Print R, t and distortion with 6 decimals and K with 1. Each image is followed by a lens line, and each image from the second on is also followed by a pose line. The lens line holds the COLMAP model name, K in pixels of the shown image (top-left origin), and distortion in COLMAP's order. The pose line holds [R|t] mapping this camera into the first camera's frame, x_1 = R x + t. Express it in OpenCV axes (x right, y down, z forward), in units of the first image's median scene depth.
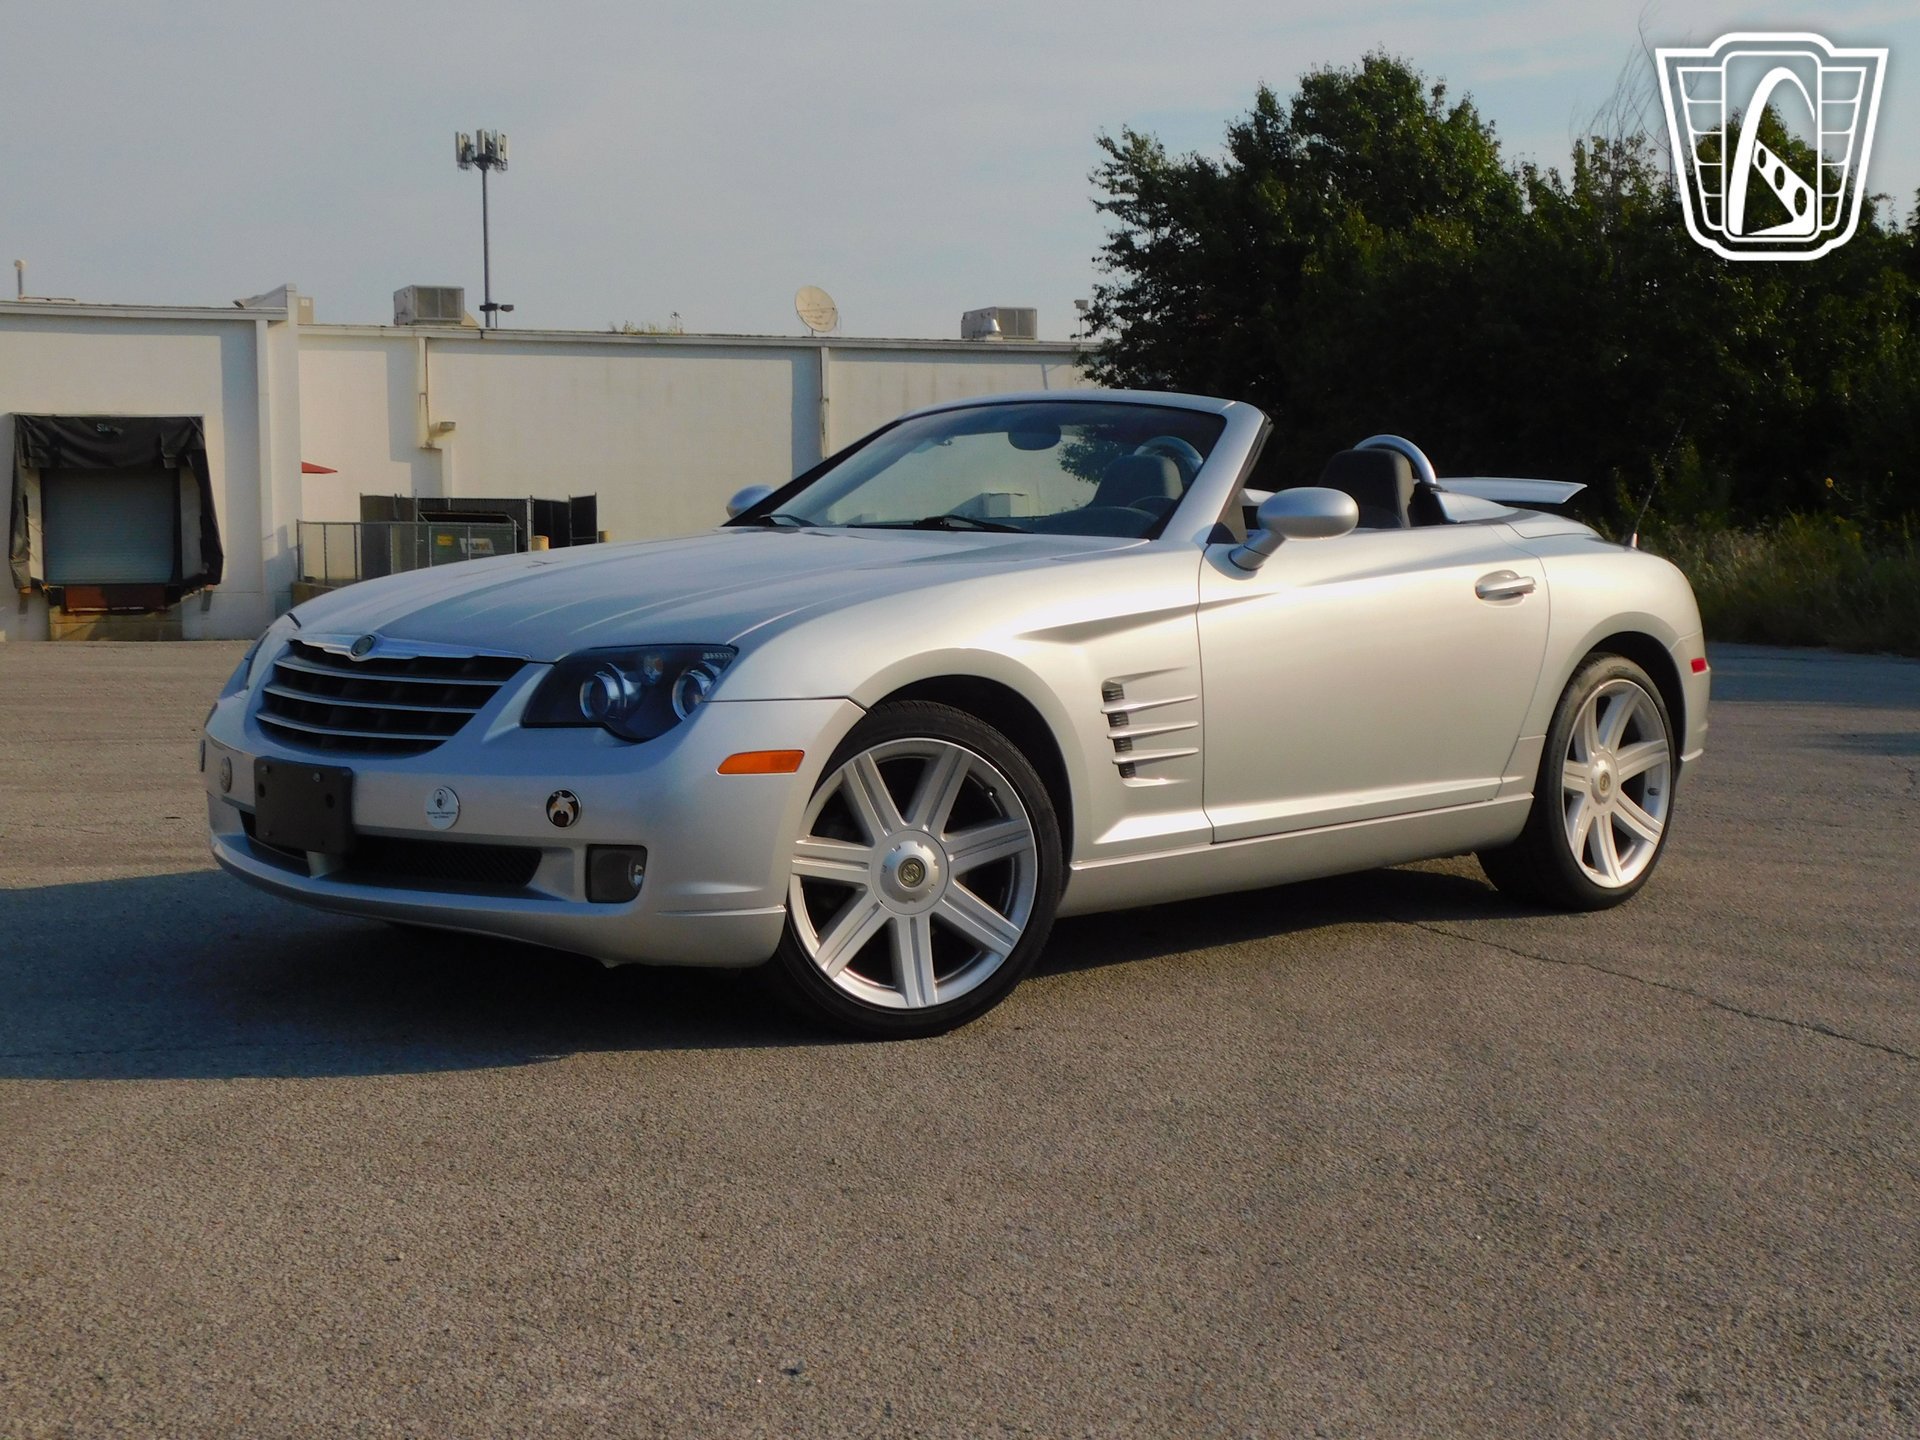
lens RADIAL K [[2602.9, 0, 942.7], [0, 2602.9, 722.8], [0, 0, 1]] dist [0.016096, 0.057740]
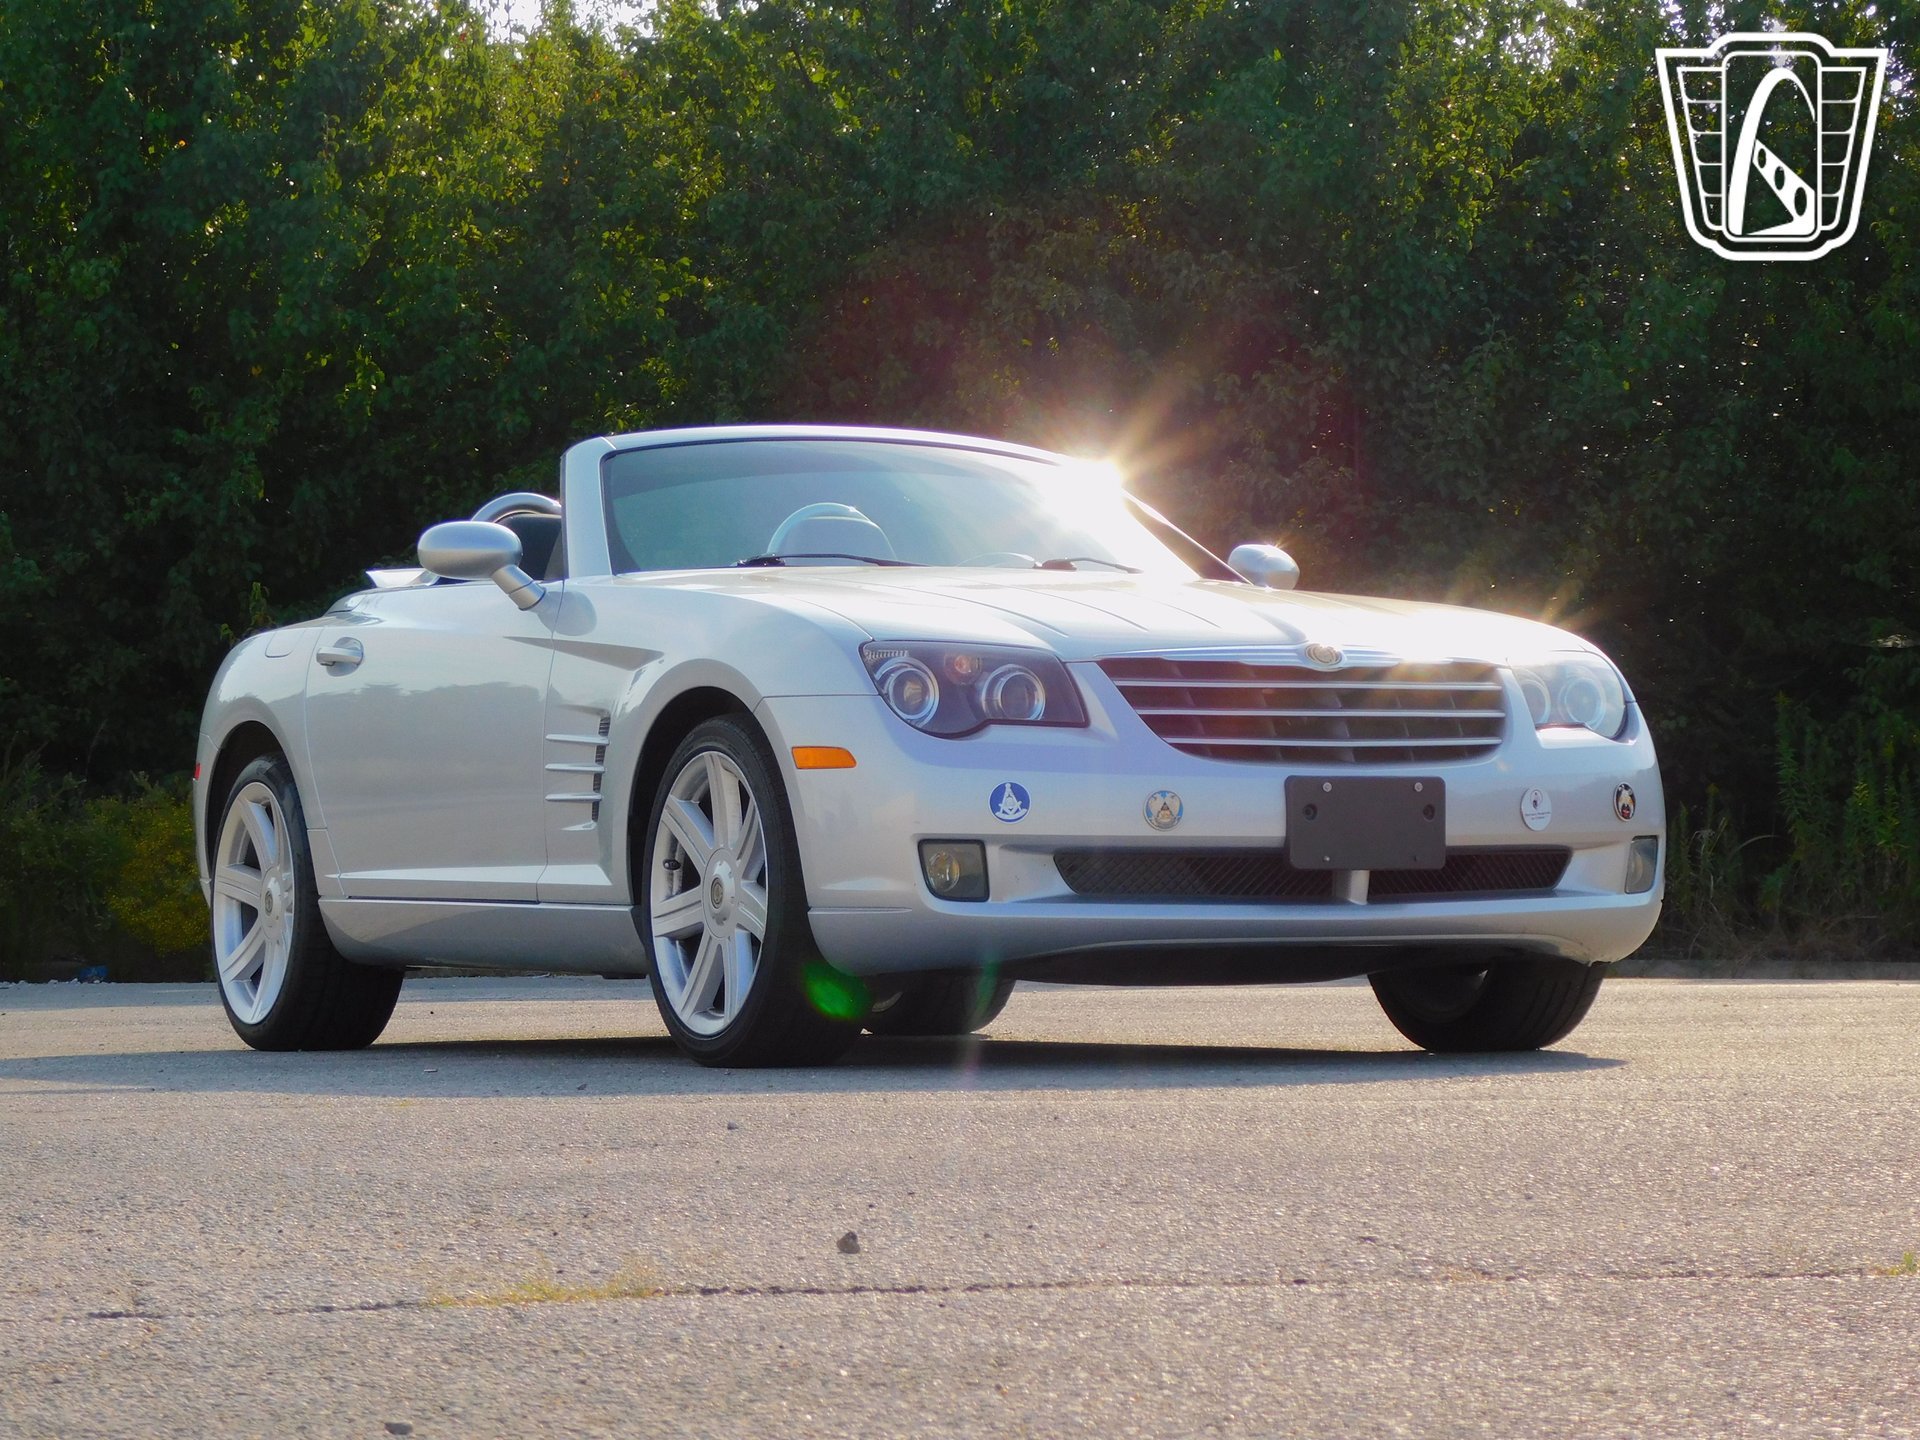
lens RADIAL K [[5361.1, 0, 930.1], [0, 5361.1, 724.5], [0, 0, 1]] dist [0.103095, 0.439569]
pose [[0.317459, 0.013674, 0.948174, -0.302092], [0.092271, 0.994706, -0.045238, 0.009872], [-0.943772, 0.101850, 0.314516, 0.079181]]
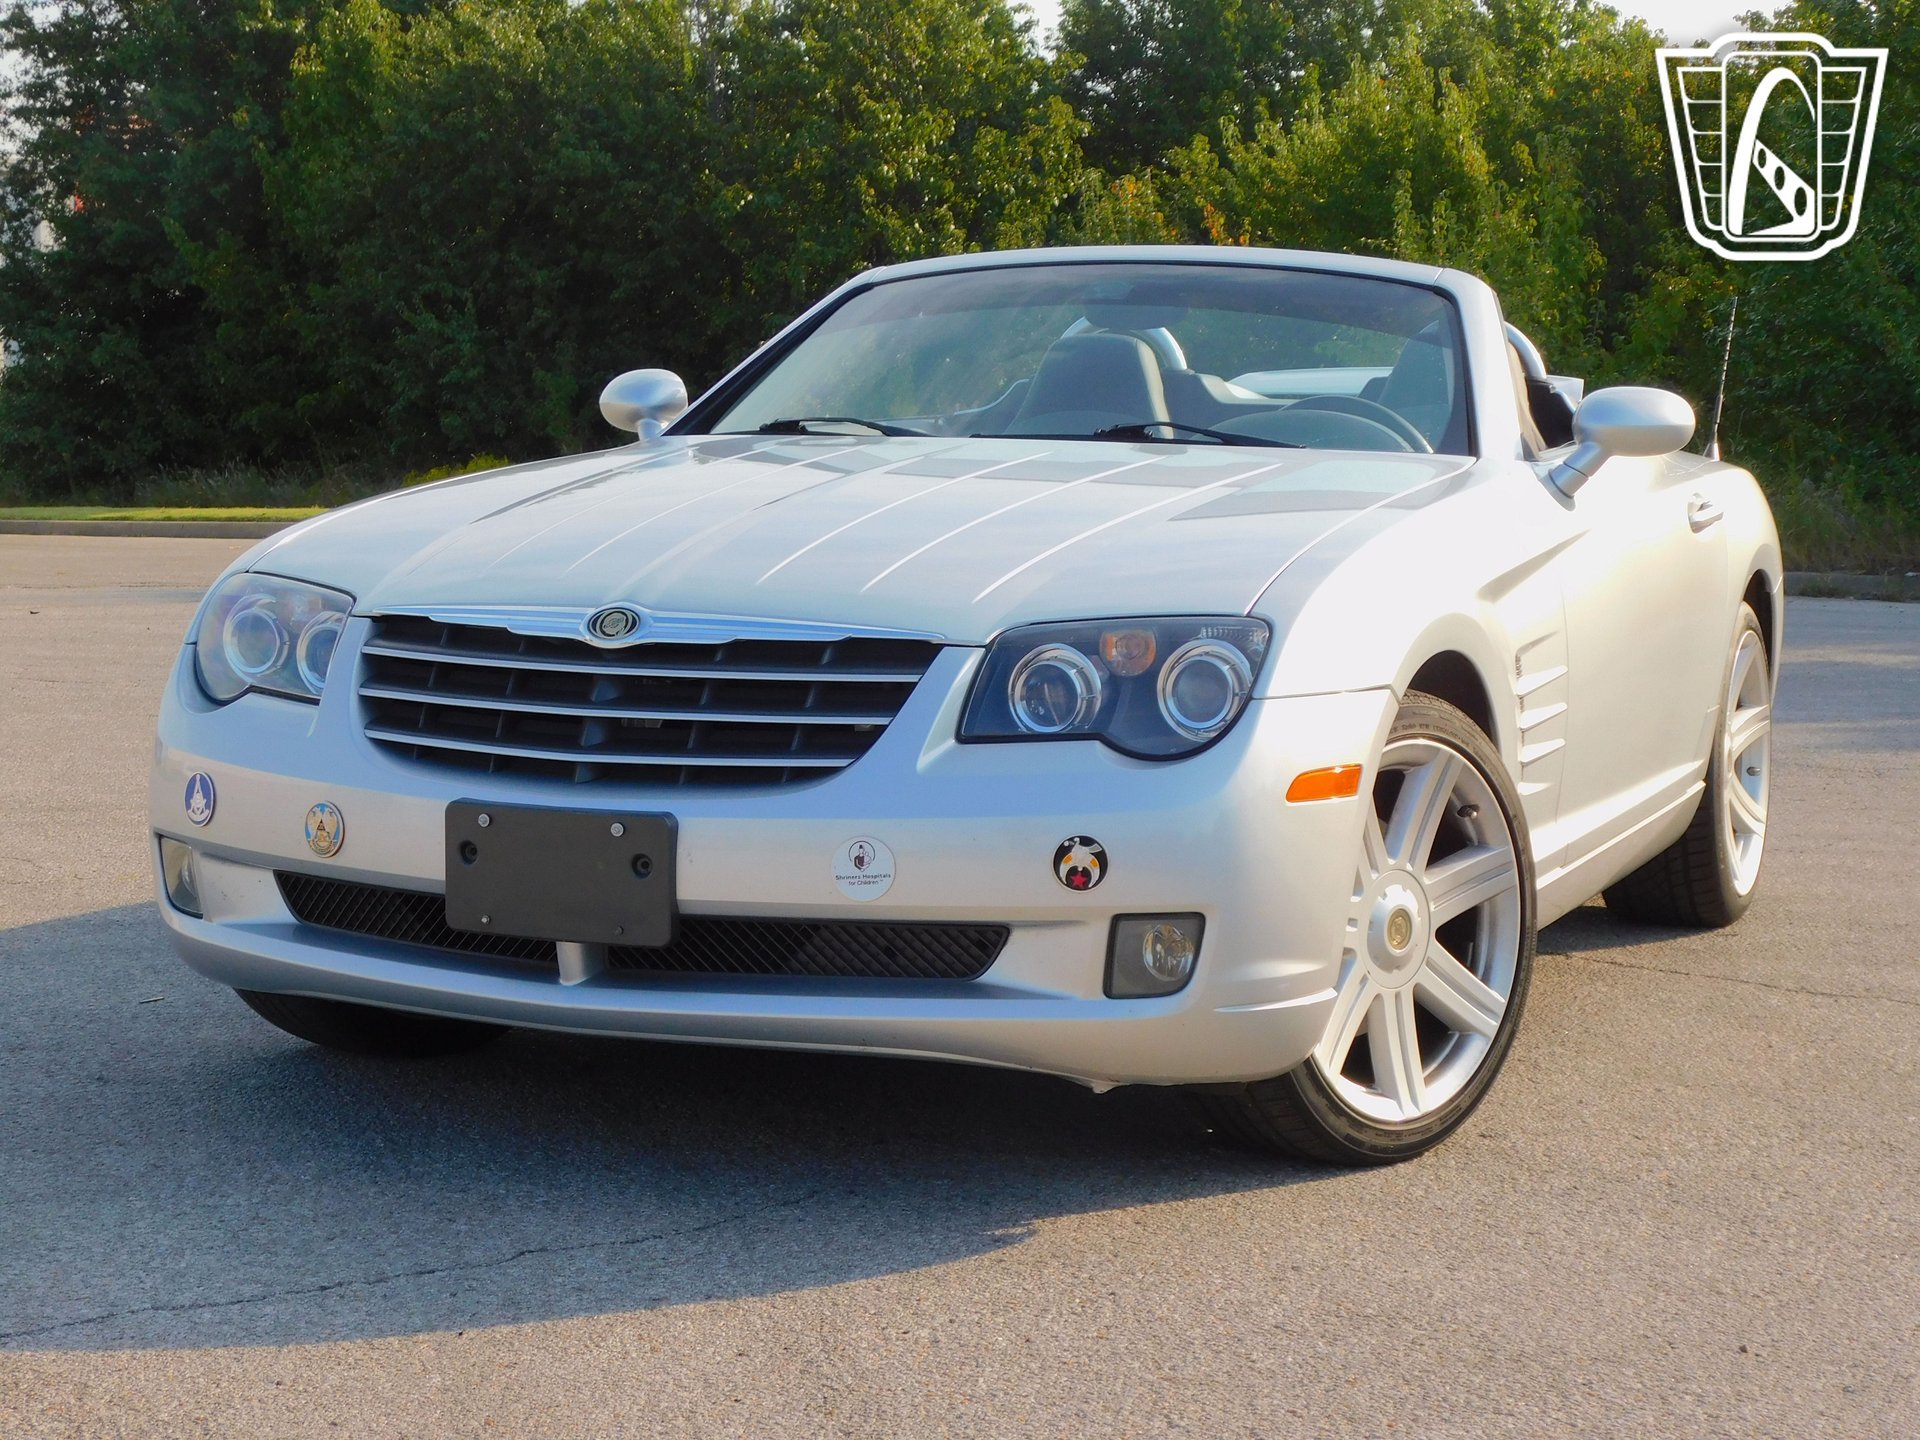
lens RADIAL K [[3443.3, 0, 960.0], [0, 3443.3, 720.0], [0, 0, 1]] dist [0.038775, -0.006922]
pose [[0.927240, -0.030273, 0.373242, -0.068289], [0.025140, 0.999511, 0.018613, -0.002897], [-0.373623, -0.007876, 0.927547, 0.024561]]
